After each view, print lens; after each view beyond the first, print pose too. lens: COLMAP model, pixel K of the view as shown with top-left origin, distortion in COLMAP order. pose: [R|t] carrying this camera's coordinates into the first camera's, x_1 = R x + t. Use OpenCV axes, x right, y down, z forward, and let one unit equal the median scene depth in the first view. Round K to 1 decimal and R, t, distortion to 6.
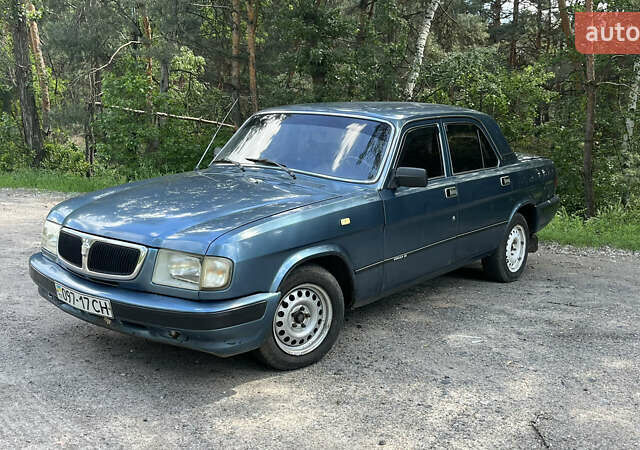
lens RADIAL K [[723.5, 0, 320.0], [0, 723.5, 225.0], [0, 0, 1]] dist [0.085560, -0.209274]
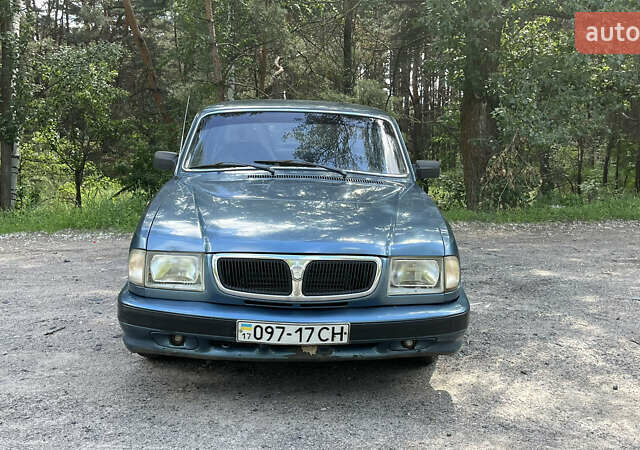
lens RADIAL K [[723.5, 0, 320.0], [0, 723.5, 225.0], [0, 0, 1]] dist [0.085560, -0.209274]
pose [[0.749197, -0.110065, 0.653138, -0.879117], [0.108981, 0.993141, 0.042352, -0.056456], [-0.653320, 0.039450, 0.756053, 0.352561]]
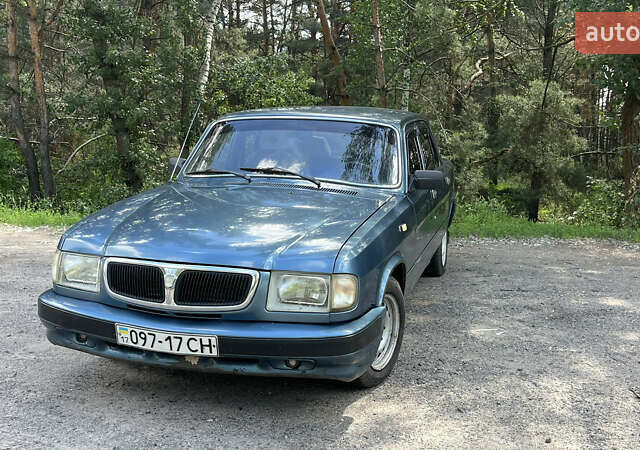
lens RADIAL K [[723.5, 0, 320.0], [0, 723.5, 225.0], [0, 0, 1]] dist [0.085560, -0.209274]
pose [[0.923191, -0.068743, 0.378145, -0.493785], [0.071074, 0.997440, 0.007807, -0.026609], [-0.377714, 0.019669, 0.925713, 0.150213]]
